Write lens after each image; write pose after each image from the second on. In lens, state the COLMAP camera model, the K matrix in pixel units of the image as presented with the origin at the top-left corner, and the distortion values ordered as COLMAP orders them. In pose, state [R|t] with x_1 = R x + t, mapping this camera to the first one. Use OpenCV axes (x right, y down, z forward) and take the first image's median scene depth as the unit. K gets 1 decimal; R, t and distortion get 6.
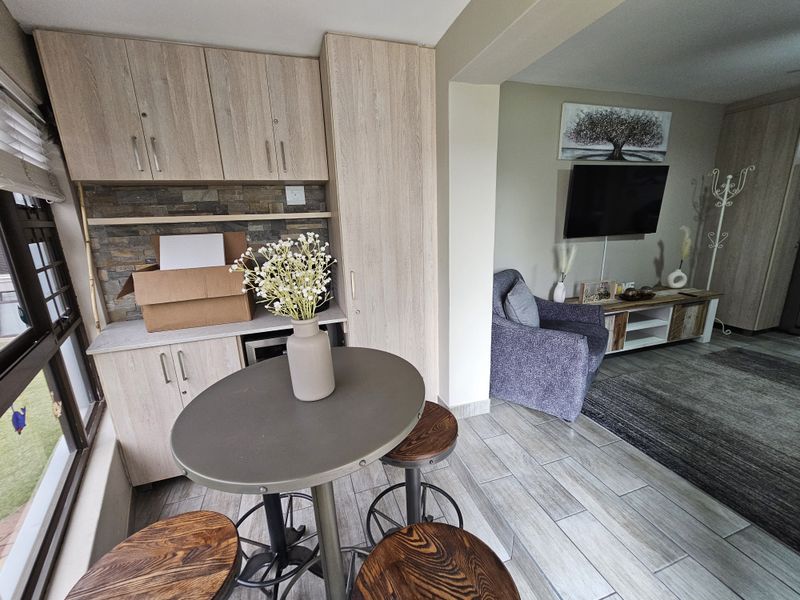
lens RADIAL K [[321.8, 0, 400.0], [0, 321.8, 300.0], [0, 0, 1]] dist [0.000575, 0.000064]
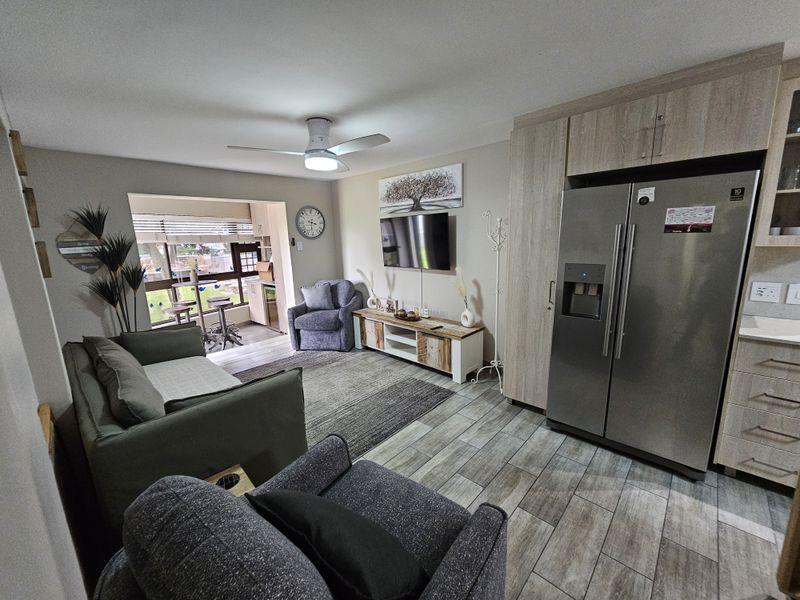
lens RADIAL K [[326.9, 0, 400.0], [0, 326.9, 300.0], [0, 0, 1]] dist [-0.001235, -0.000575]
pose [[0.485455, 0.187585, -0.853900, 1.846146], [-0.193551, 0.975534, 0.104269, -0.211457], [0.852567, 0.114655, 0.509885, 0.318631]]
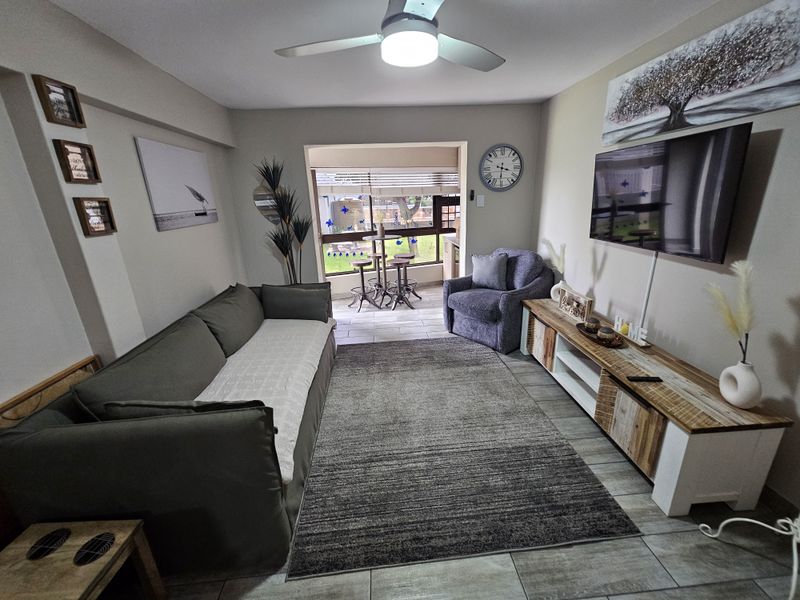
lens RADIAL K [[326.9, 0, 400.0], [0, 326.9, 300.0], [0, 0, 1]] dist [-0.001235, -0.000575]
pose [[-0.231117, 0.335549, -0.913231, 1.503083], [-0.188059, 0.905535, 0.380315, -0.280136], [0.954578, 0.259639, -0.146182, 0.678578]]
